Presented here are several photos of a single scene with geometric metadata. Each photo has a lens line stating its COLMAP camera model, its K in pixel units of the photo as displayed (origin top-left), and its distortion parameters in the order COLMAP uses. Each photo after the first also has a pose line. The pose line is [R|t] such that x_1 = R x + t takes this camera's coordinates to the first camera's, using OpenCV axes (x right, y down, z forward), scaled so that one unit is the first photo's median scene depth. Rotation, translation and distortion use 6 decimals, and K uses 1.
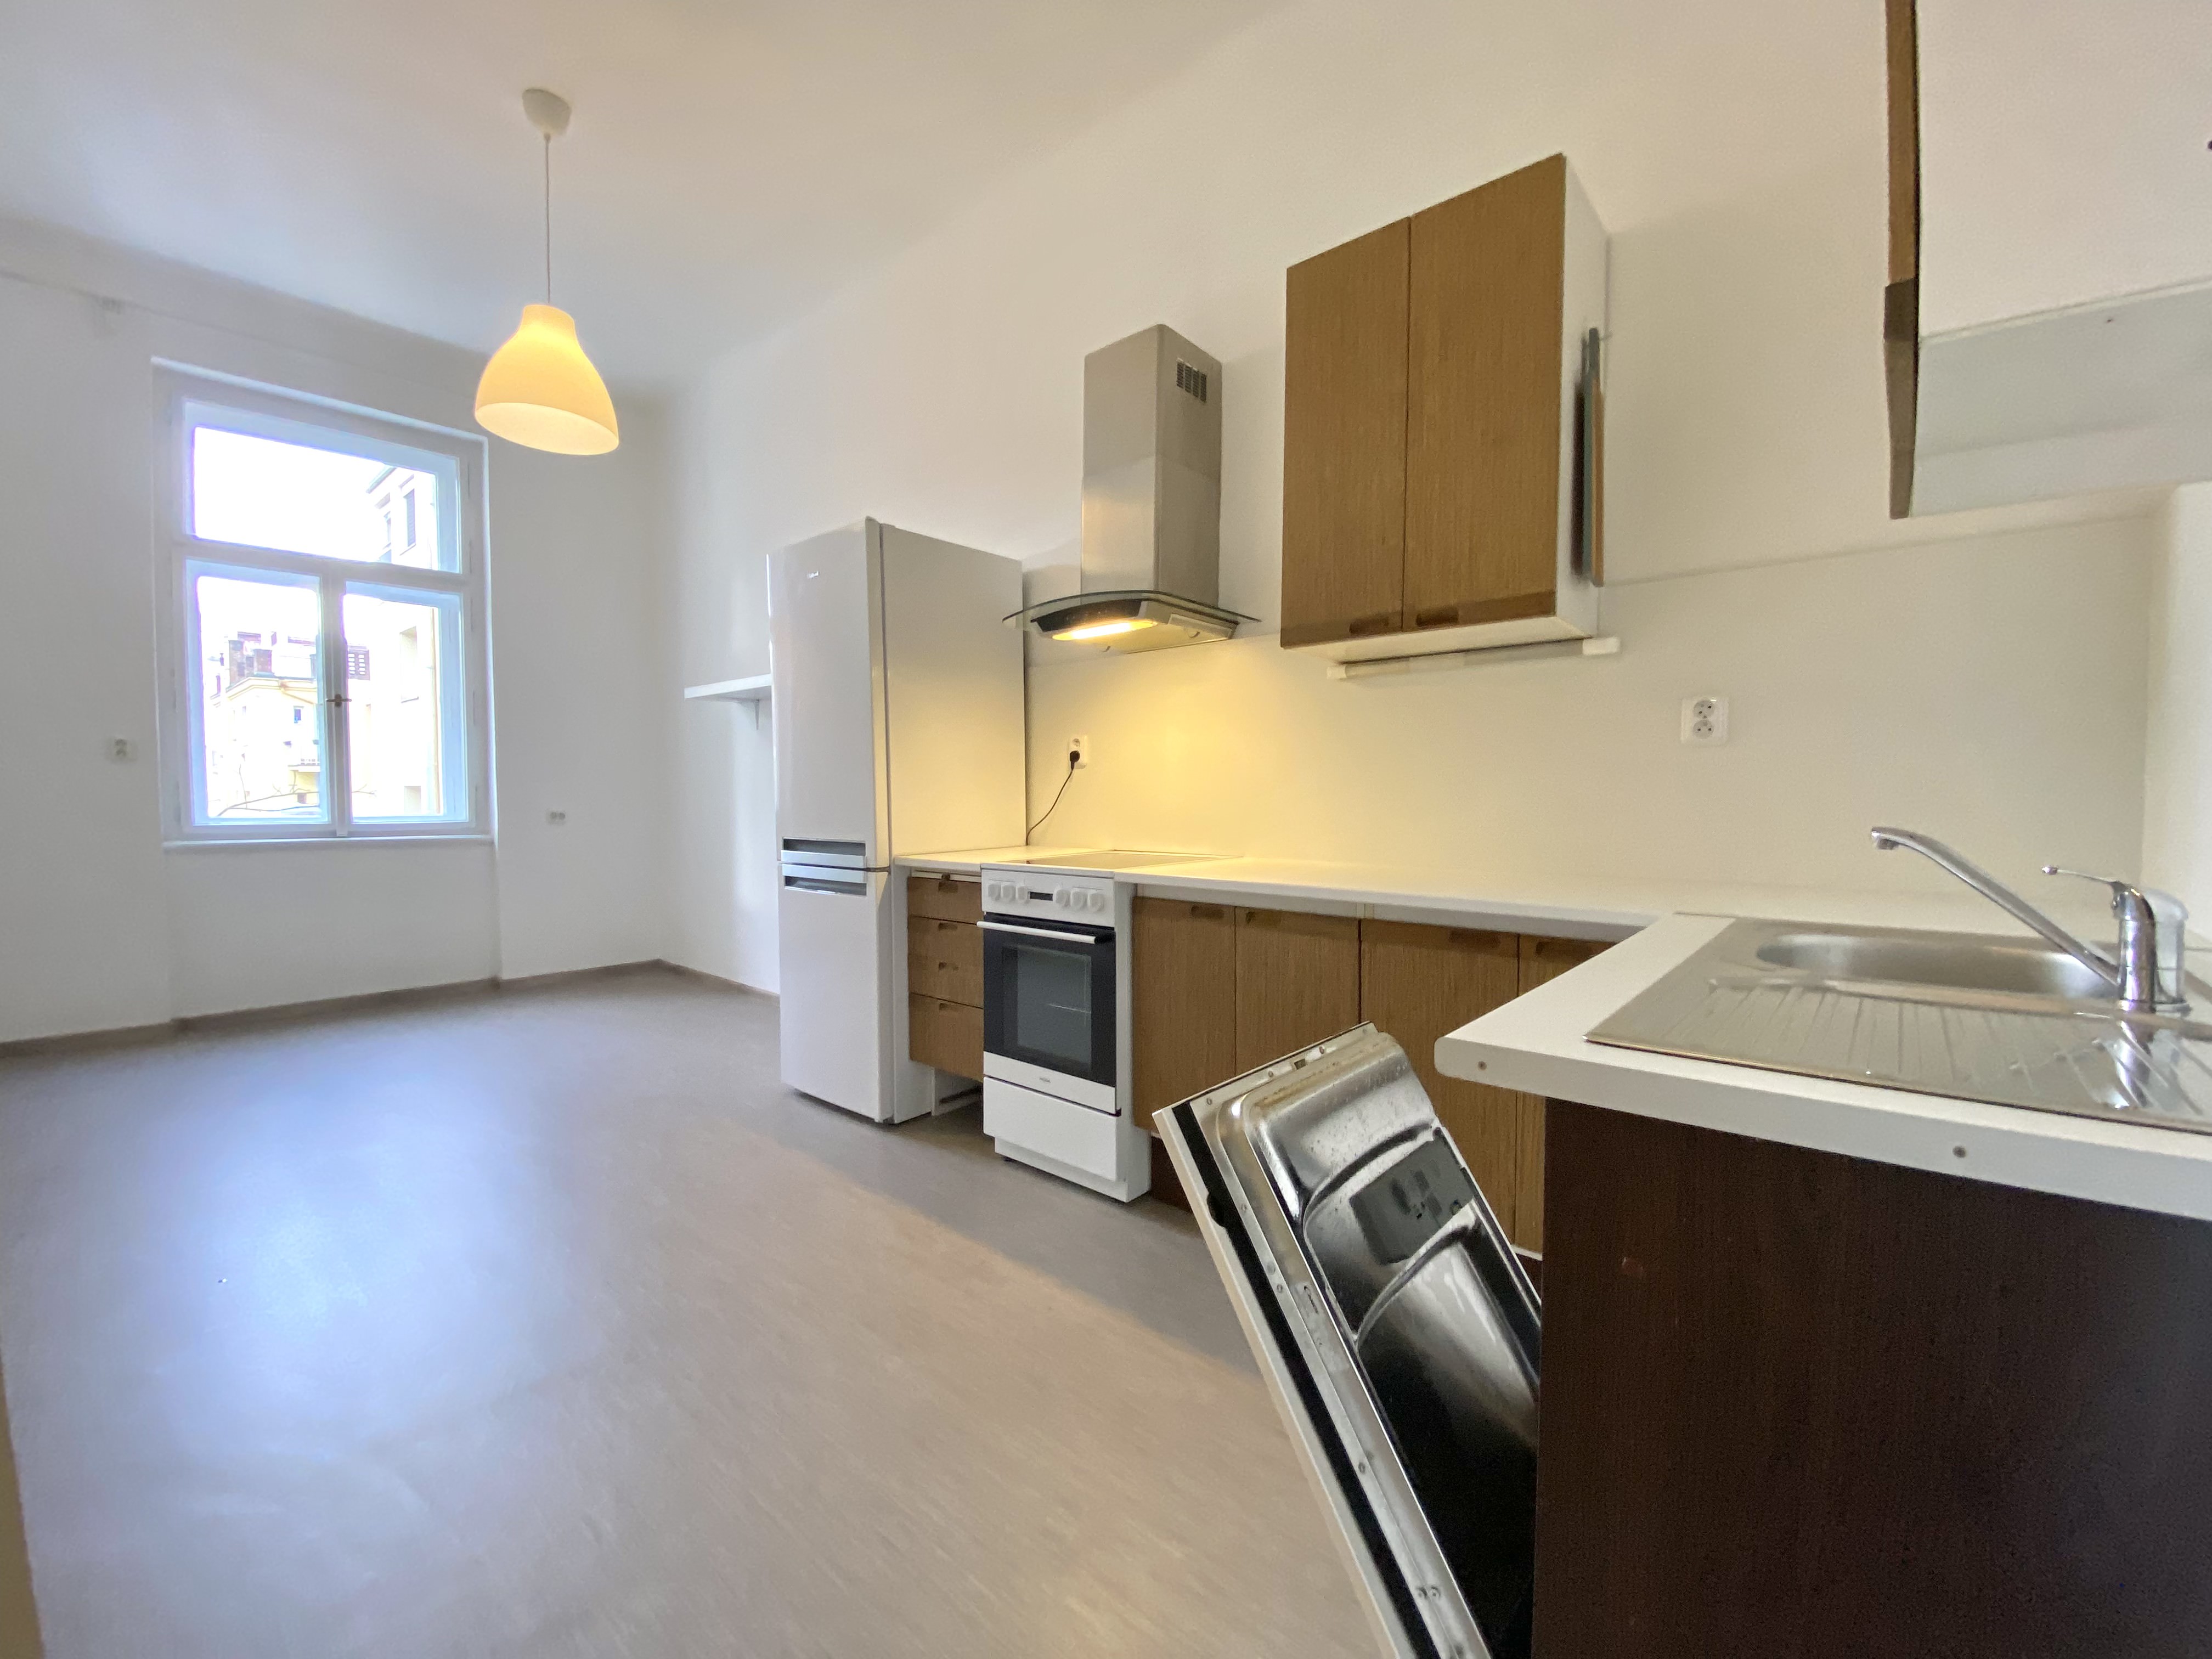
lens RADIAL K [[881.6, 0, 1106.0], [0, 881.6, 829.5], [0, 0, 1]] dist [0.000647, -0.000132]
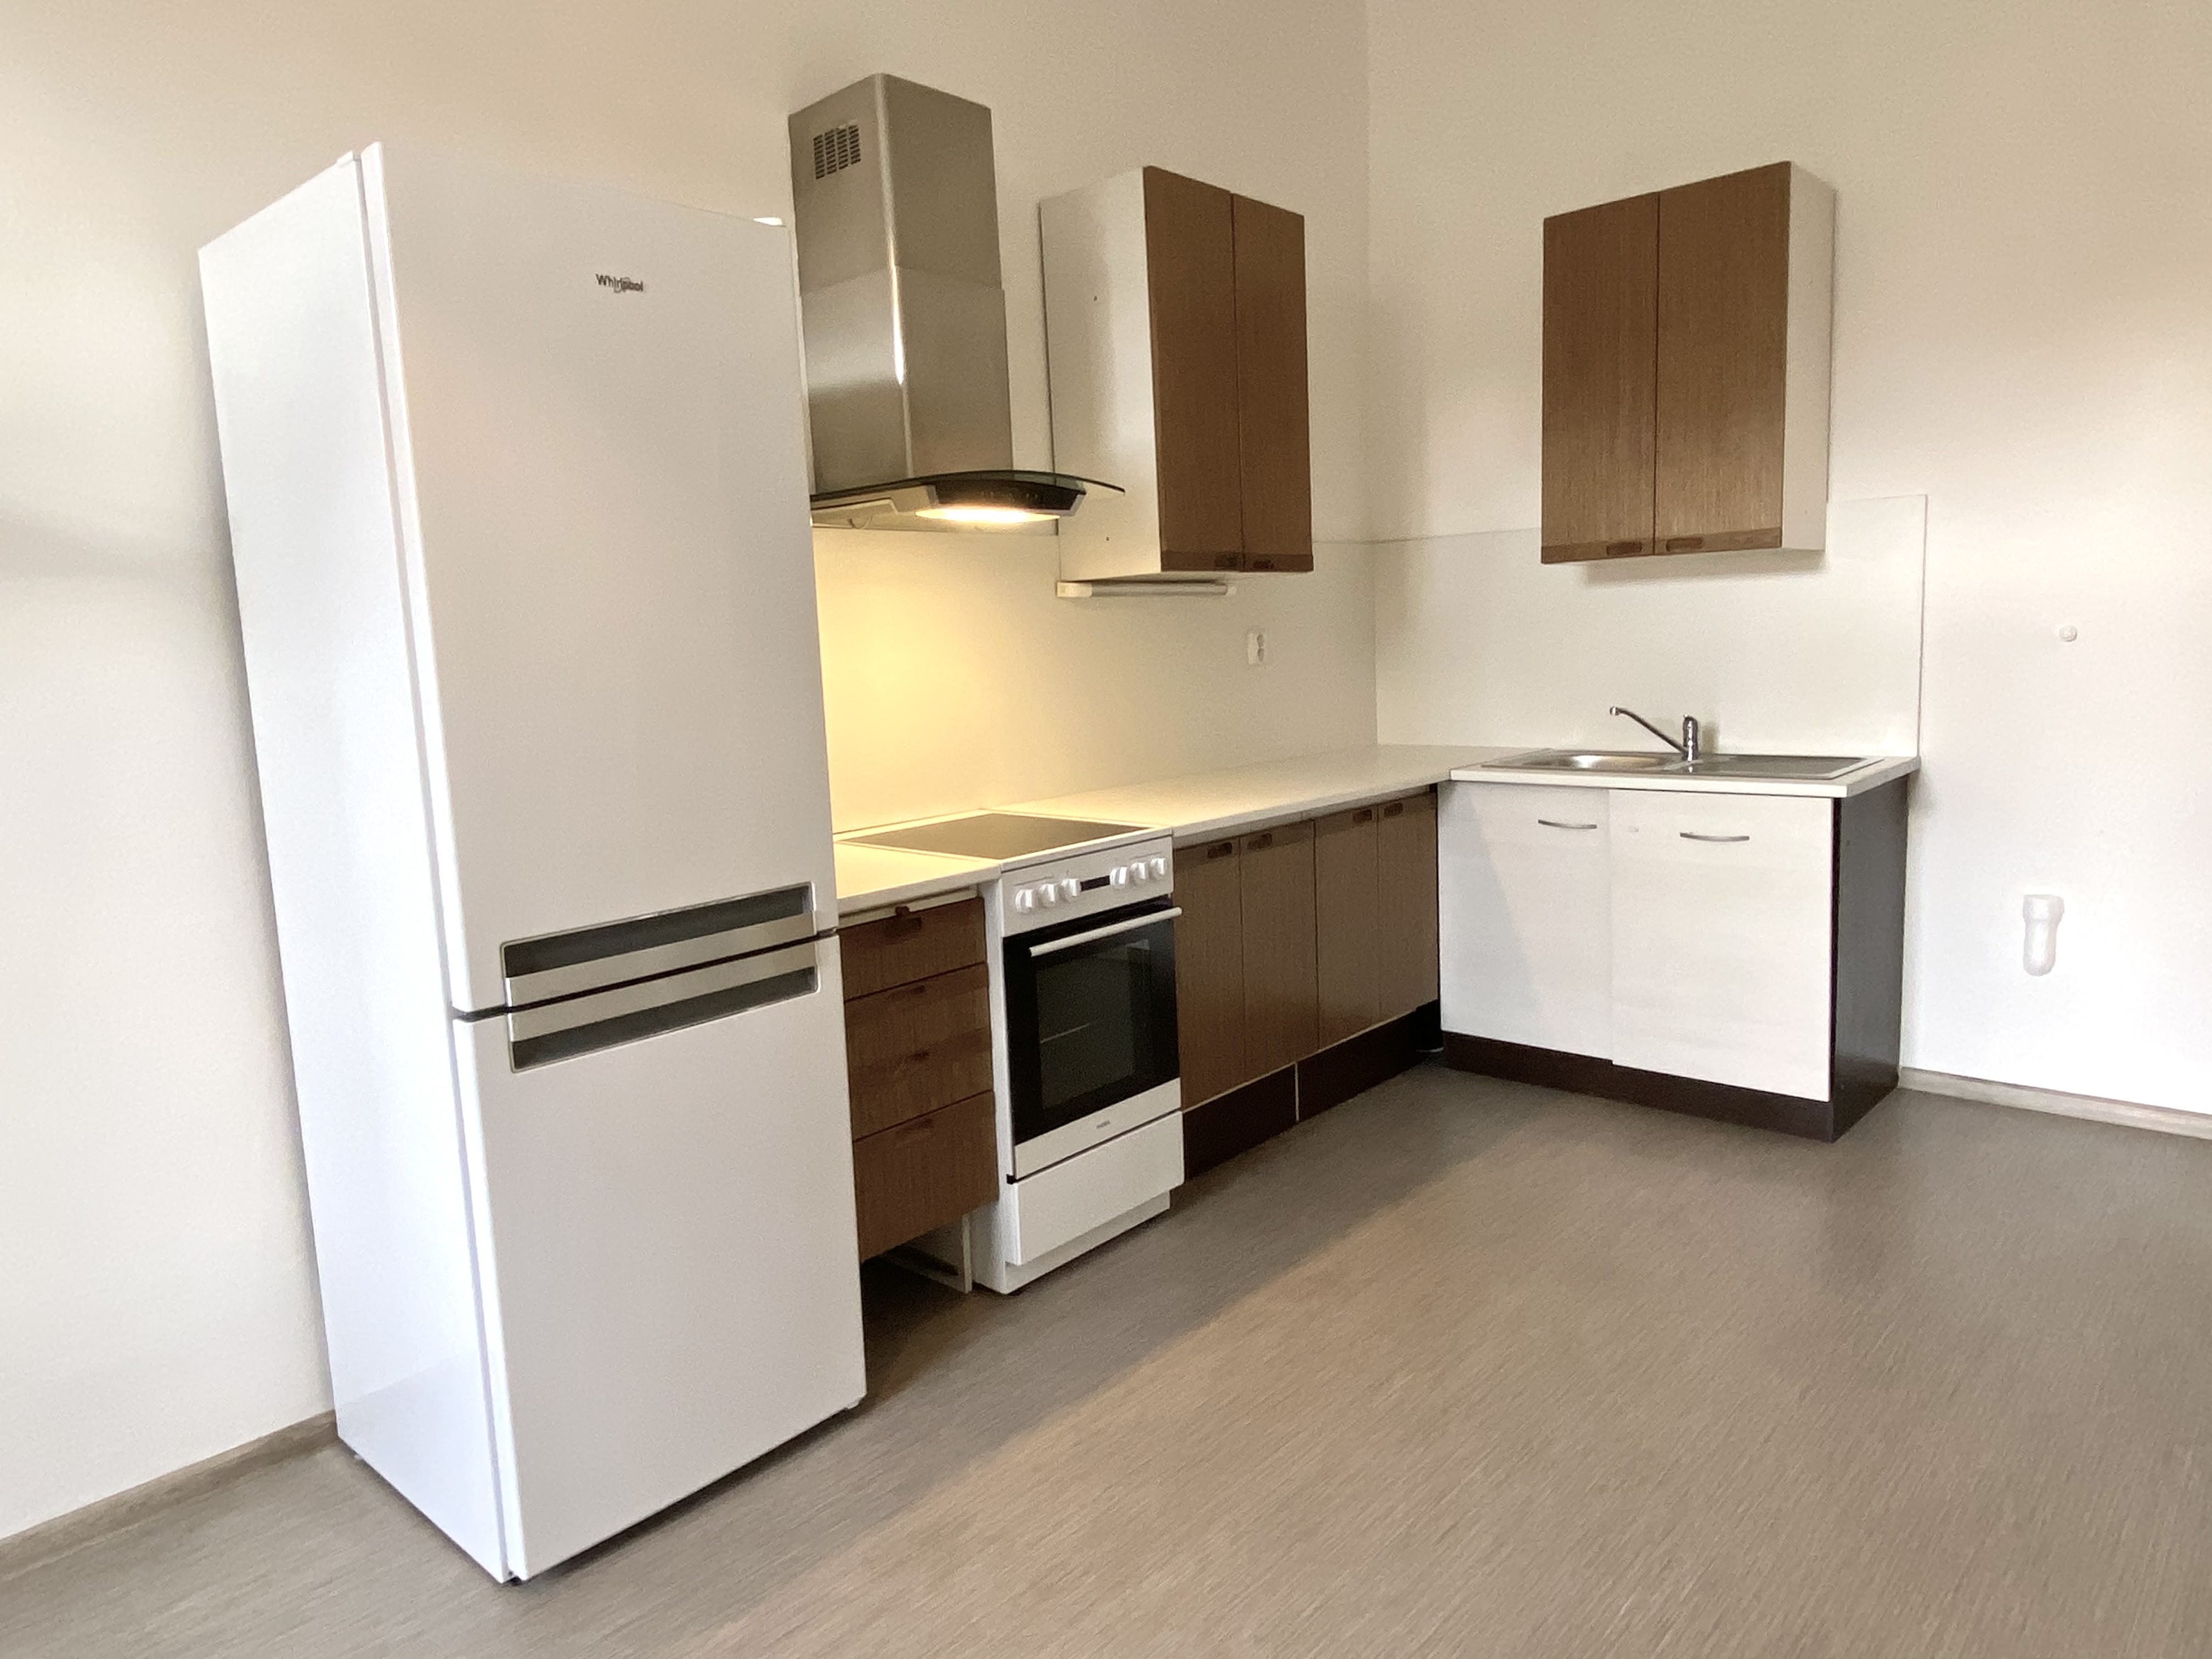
lens RADIAL K [[1429.9, 0, 1106.0], [0, 1429.9, 829.5], [0, 0, 1]] dist [-0.002472, -0.001081]
pose [[0.011408, -0.137528, 0.990432, -1.095226], [0.080743, 0.987389, 0.136176, -0.115134], [-0.996670, 0.078417, 0.022369, 0.837475]]
